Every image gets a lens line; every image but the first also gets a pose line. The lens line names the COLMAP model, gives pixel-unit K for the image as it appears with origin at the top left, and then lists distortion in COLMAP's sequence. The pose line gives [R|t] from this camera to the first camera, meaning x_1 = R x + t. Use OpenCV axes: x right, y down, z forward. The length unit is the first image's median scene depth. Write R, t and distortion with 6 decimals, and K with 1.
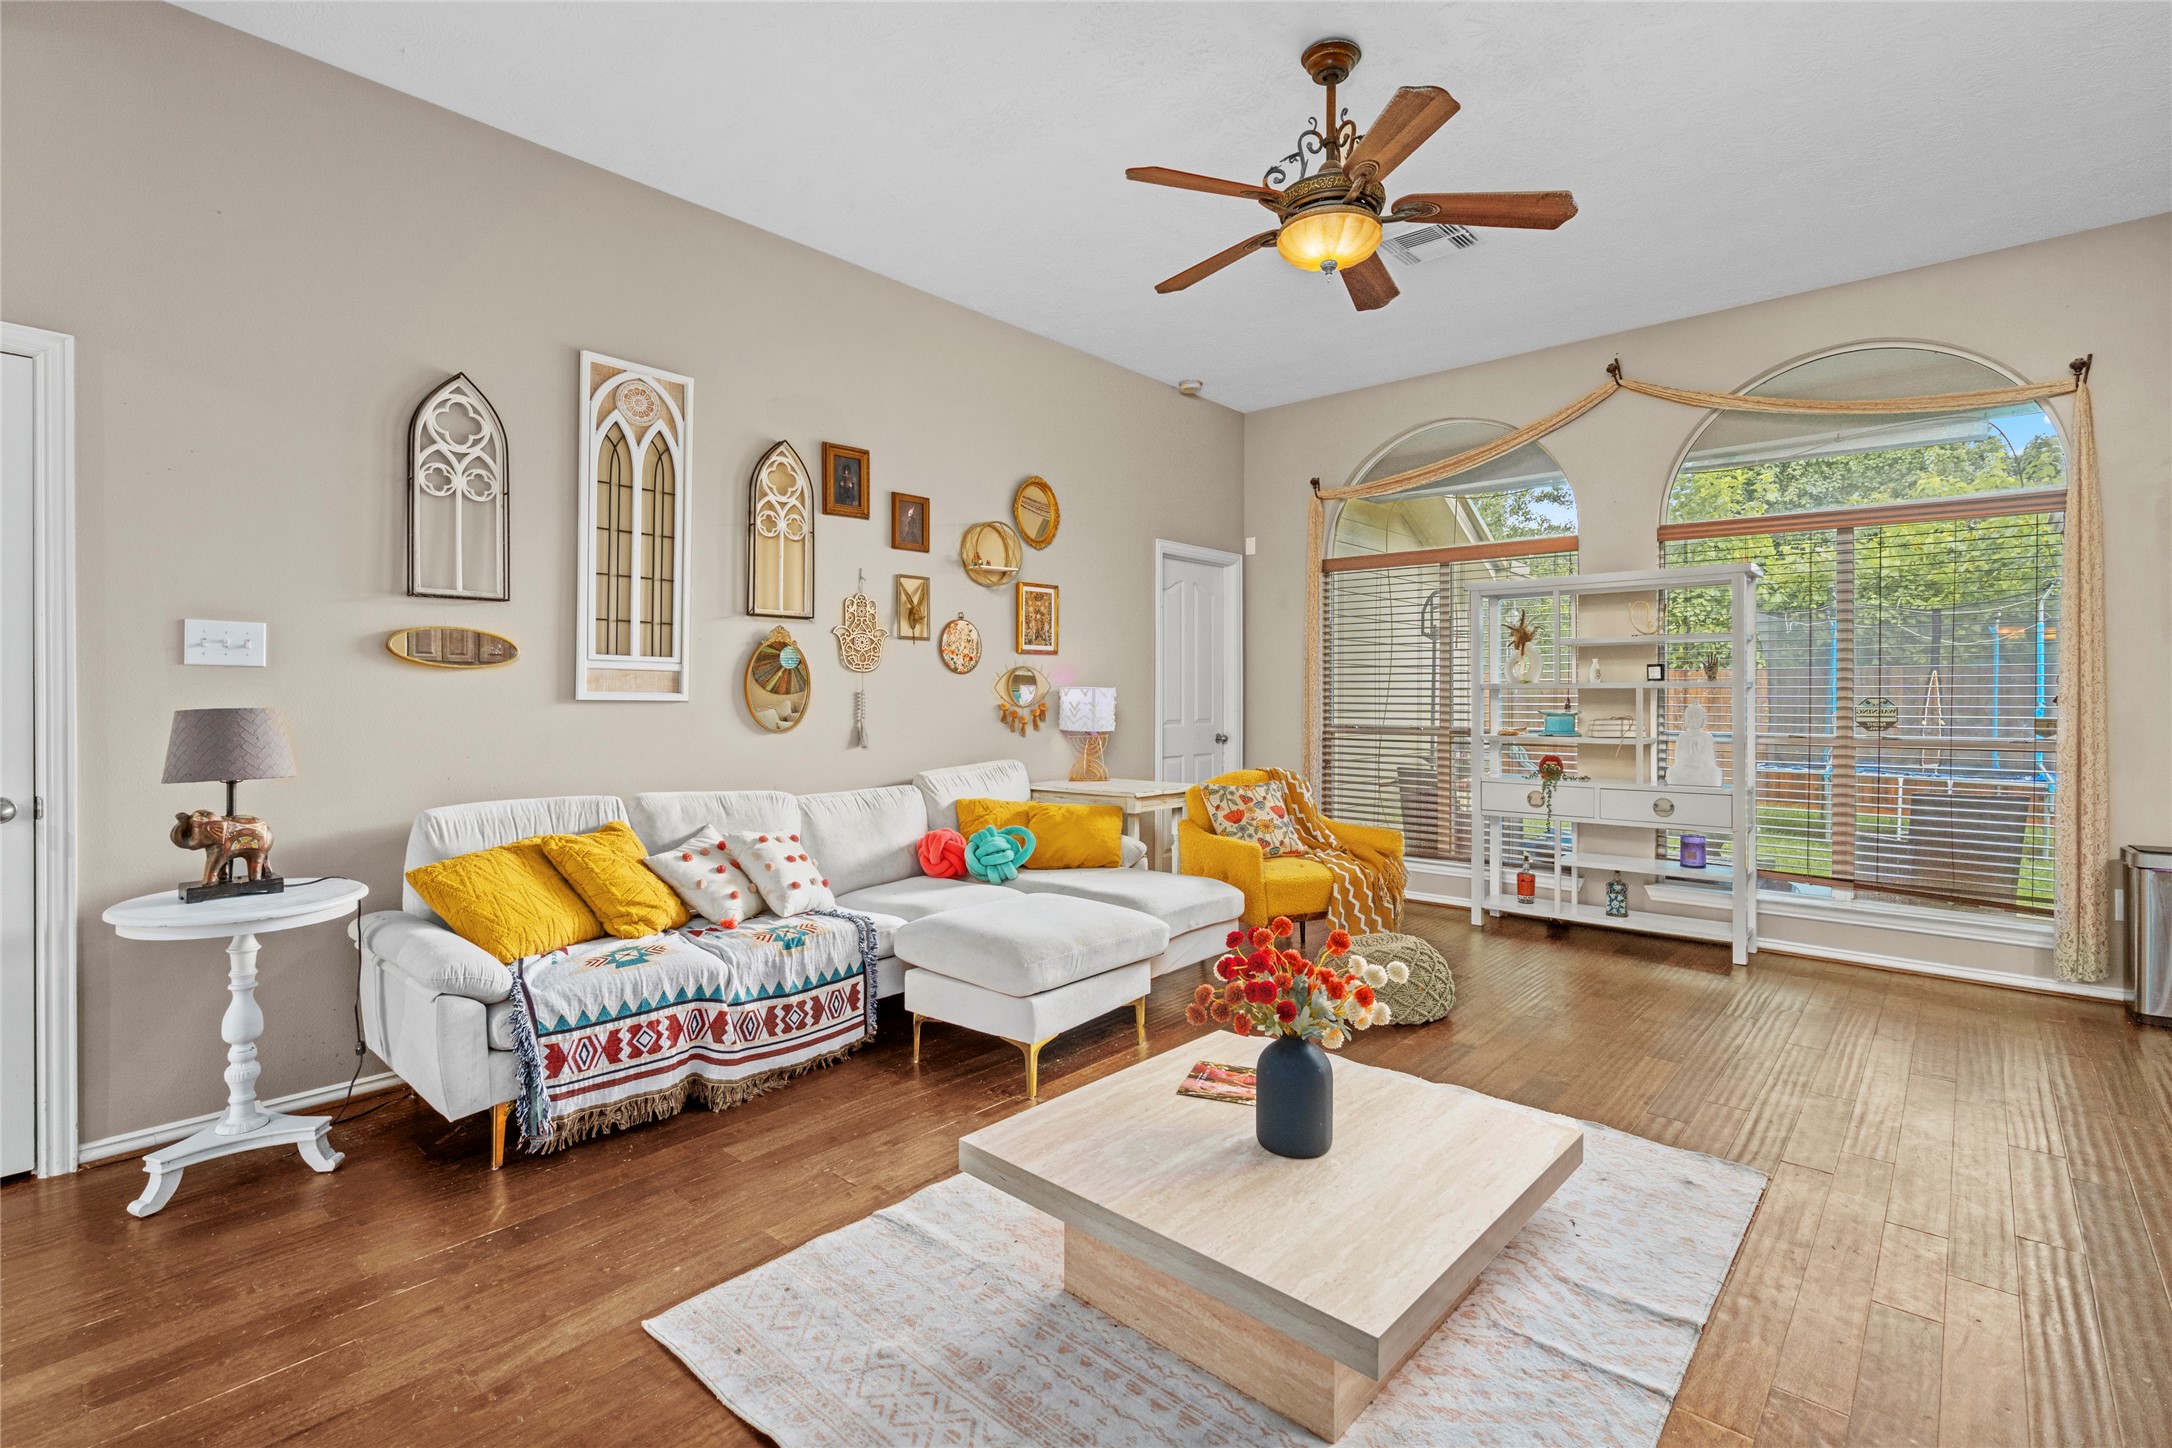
lens RADIAL K [[1004.5, 0, 1067.9], [0, 1004.5, 706.6], [0, 0, 1]] dist [-0.009127, 0.004312]
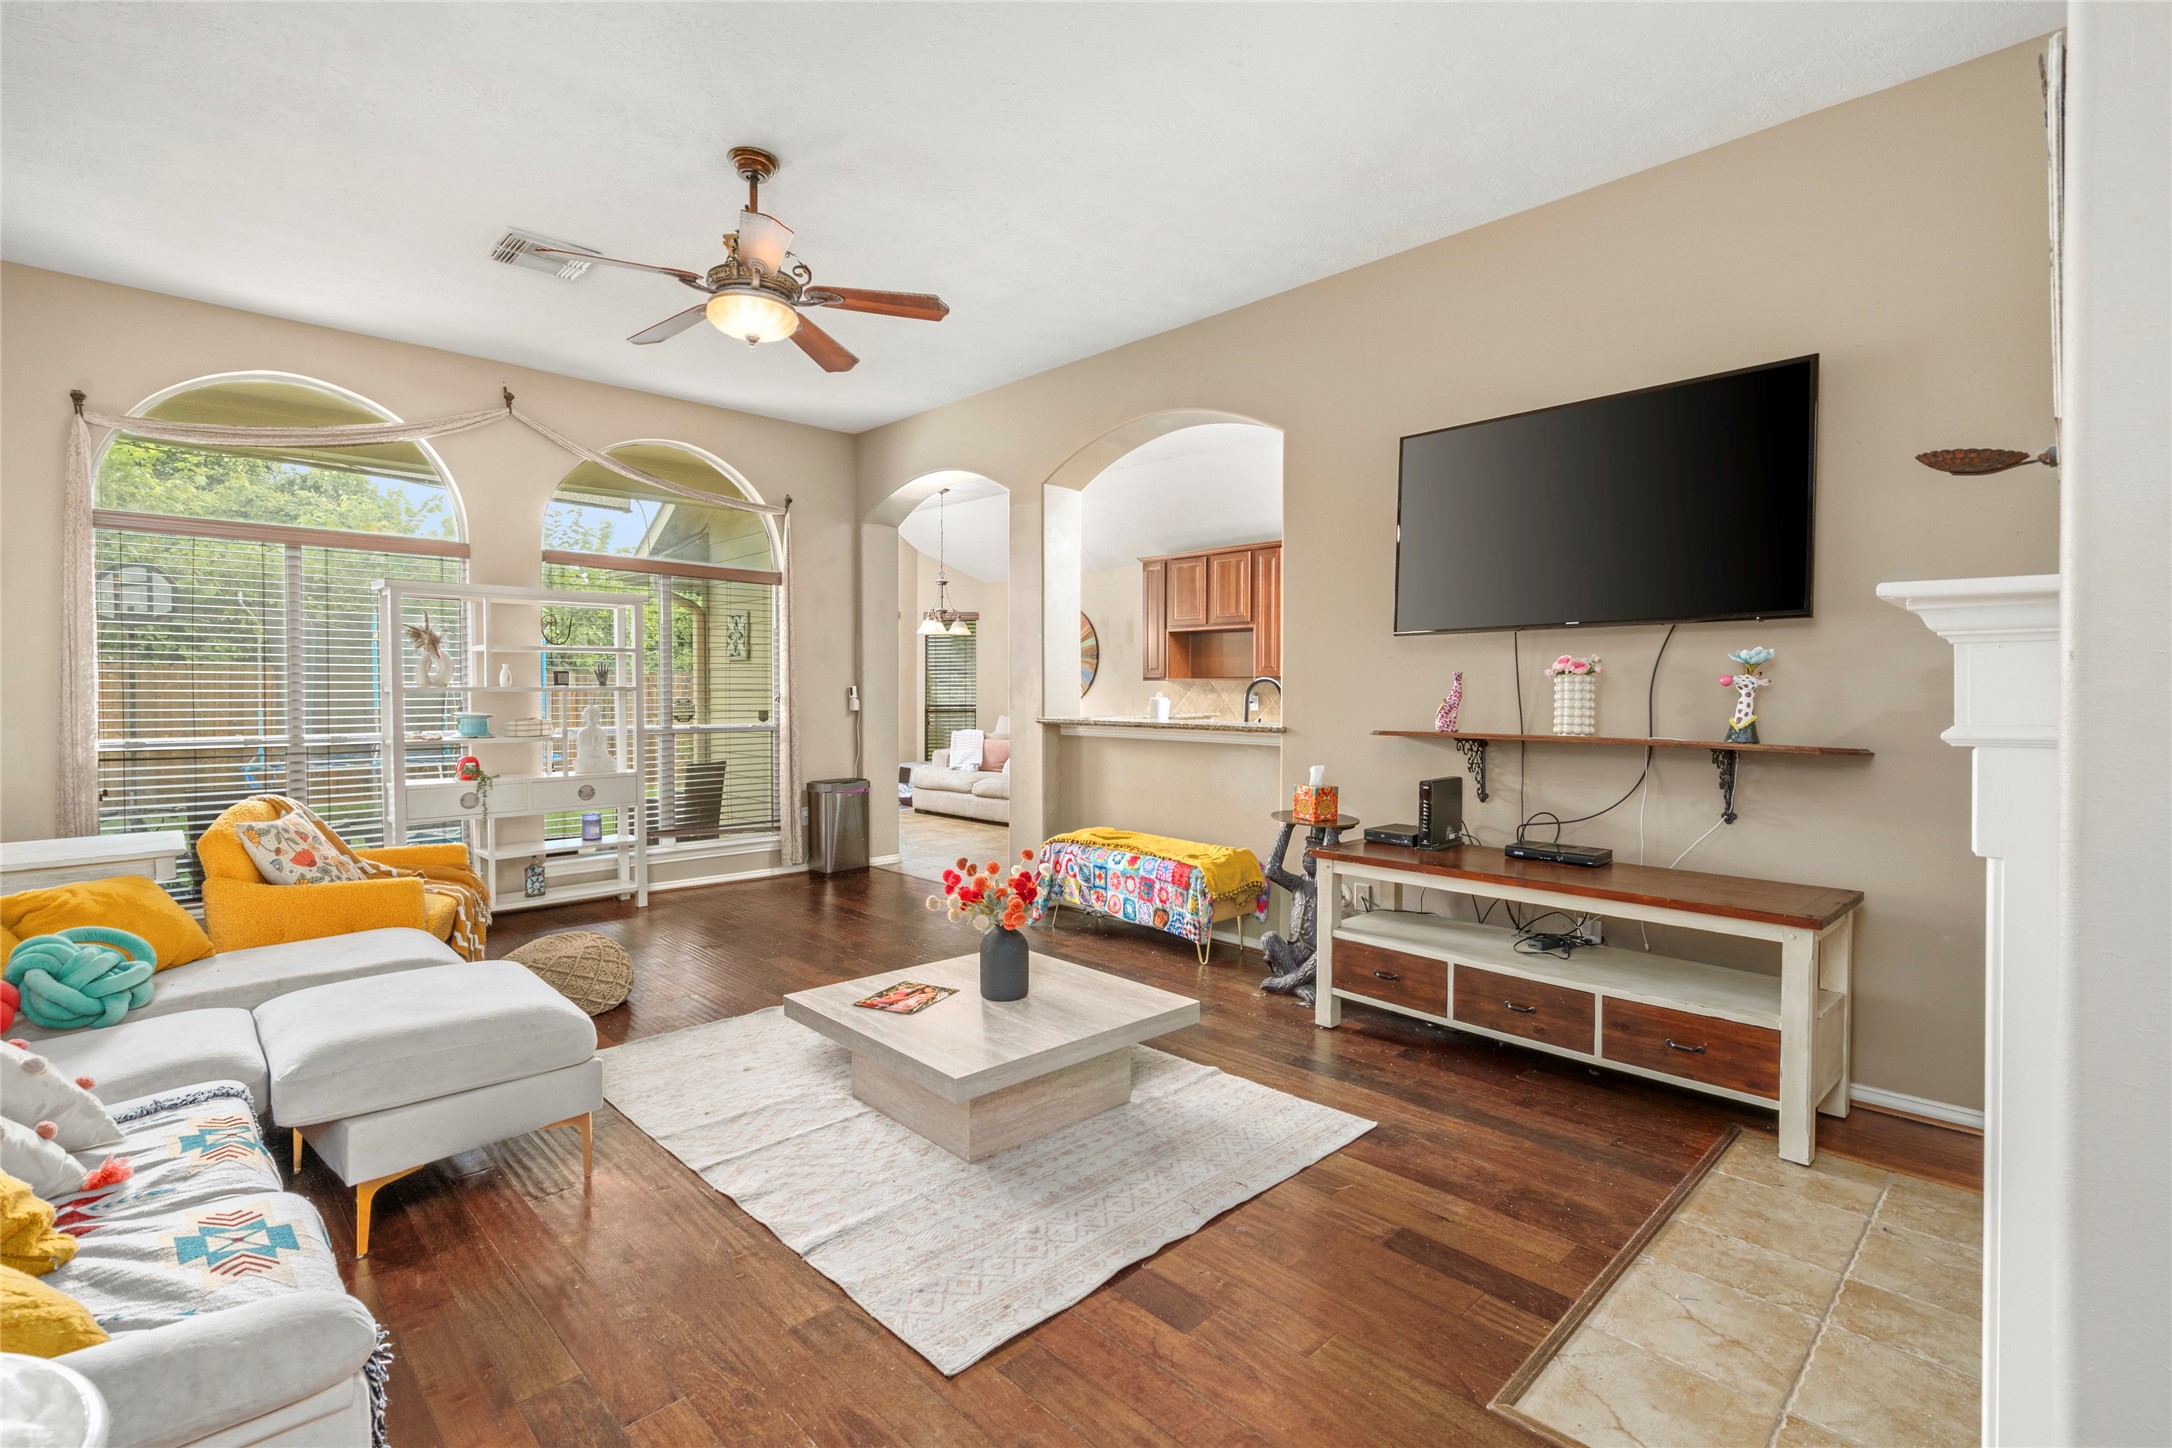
lens RADIAL K [[1004.5, 0, 1109.8], [0, 1004.5, 705.3], [0, 0, 1]] dist [-0.009127, 0.004312]
pose [[0.045710, -0.015773, 0.998830, -0.660494], [0.011468, 0.999818, 0.015264, -0.016210], [-0.998889, 0.010756, 0.045882, 0.386082]]
